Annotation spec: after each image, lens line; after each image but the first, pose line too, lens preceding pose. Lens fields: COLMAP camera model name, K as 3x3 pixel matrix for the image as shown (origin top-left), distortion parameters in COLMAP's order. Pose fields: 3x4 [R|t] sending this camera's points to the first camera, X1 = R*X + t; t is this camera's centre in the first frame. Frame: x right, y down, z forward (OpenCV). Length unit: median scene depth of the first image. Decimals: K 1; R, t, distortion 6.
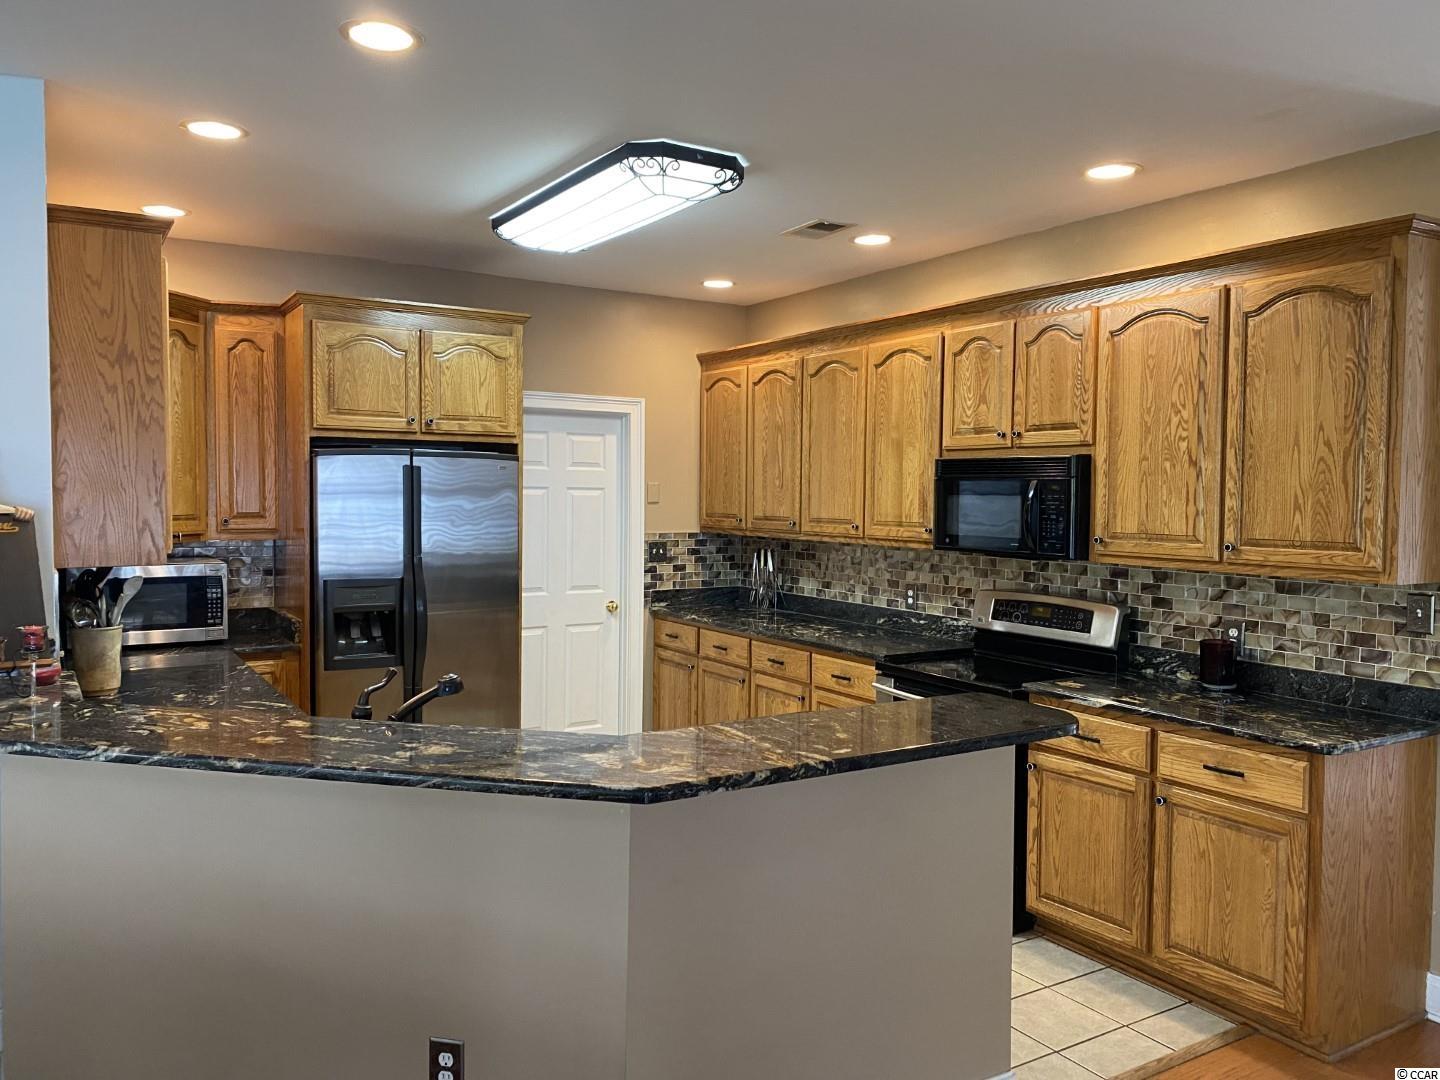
lens RADIAL K [[1099.4, 0, 711.5], [0, 1099.4, 543.1], [0, 0, 1]] dist [0.025510, -0.030740]
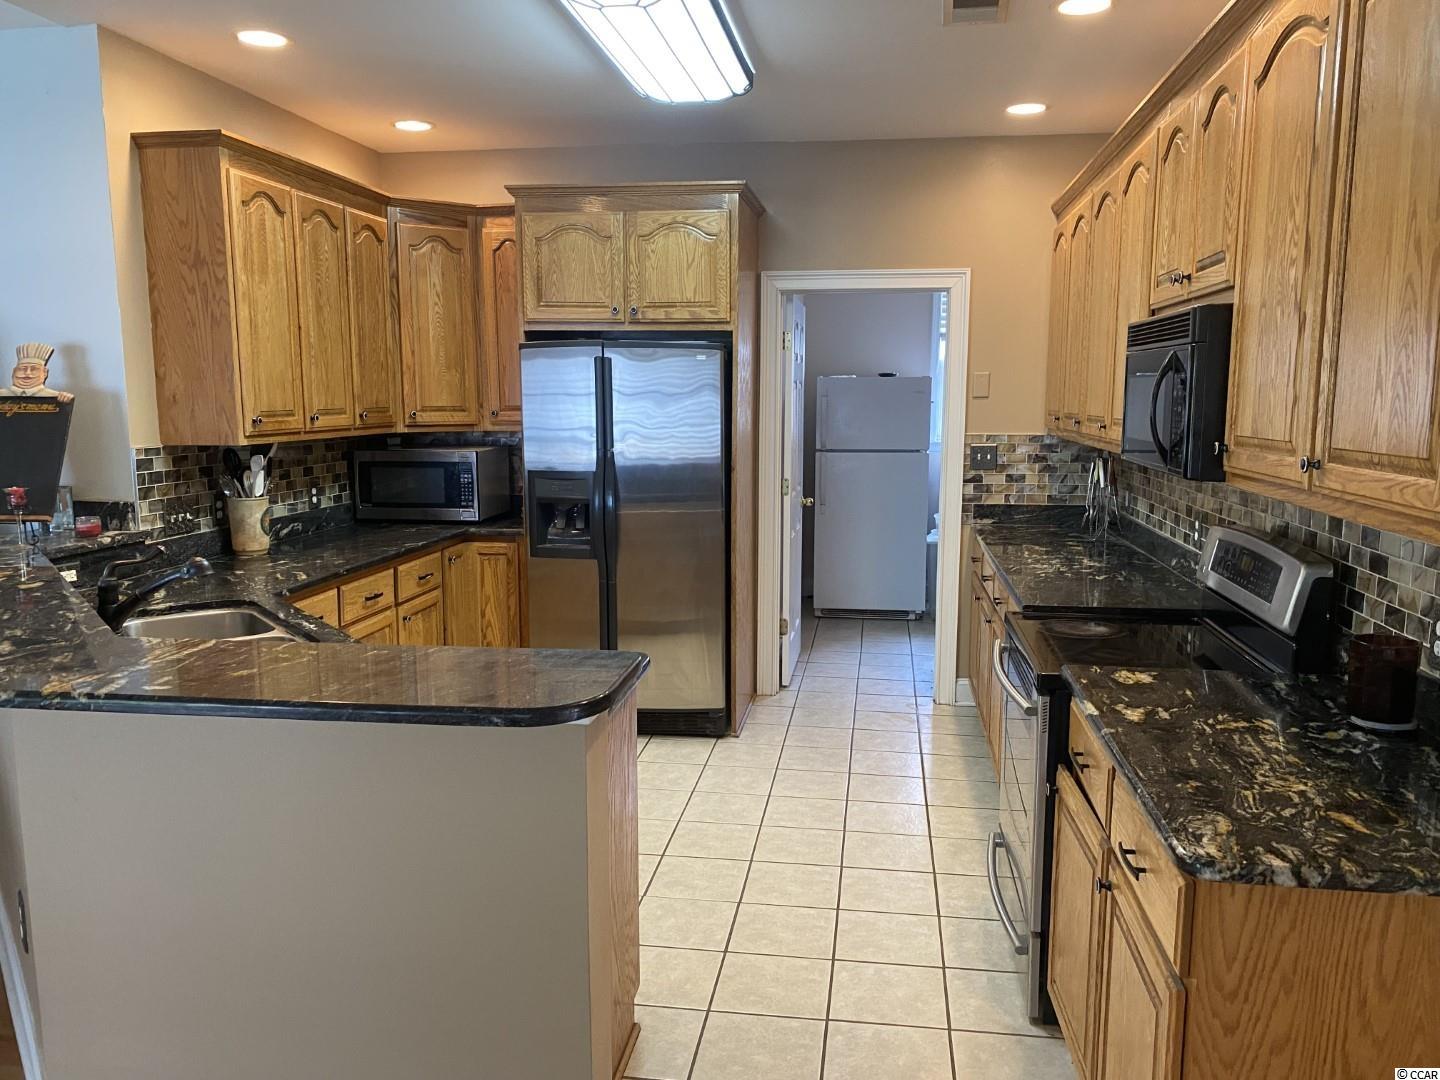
lens RADIAL K [[1106.7, 0, 725.1], [0, 1106.7, 545.6], [0, 0, 1]] dist [0.067161, -0.096373]
pose [[0.769650, 0.082039, -0.633174, 0.442311], [-0.027562, 0.995055, 0.095425, -0.000758], [0.637871, -0.055992, 0.768105, 0.300982]]
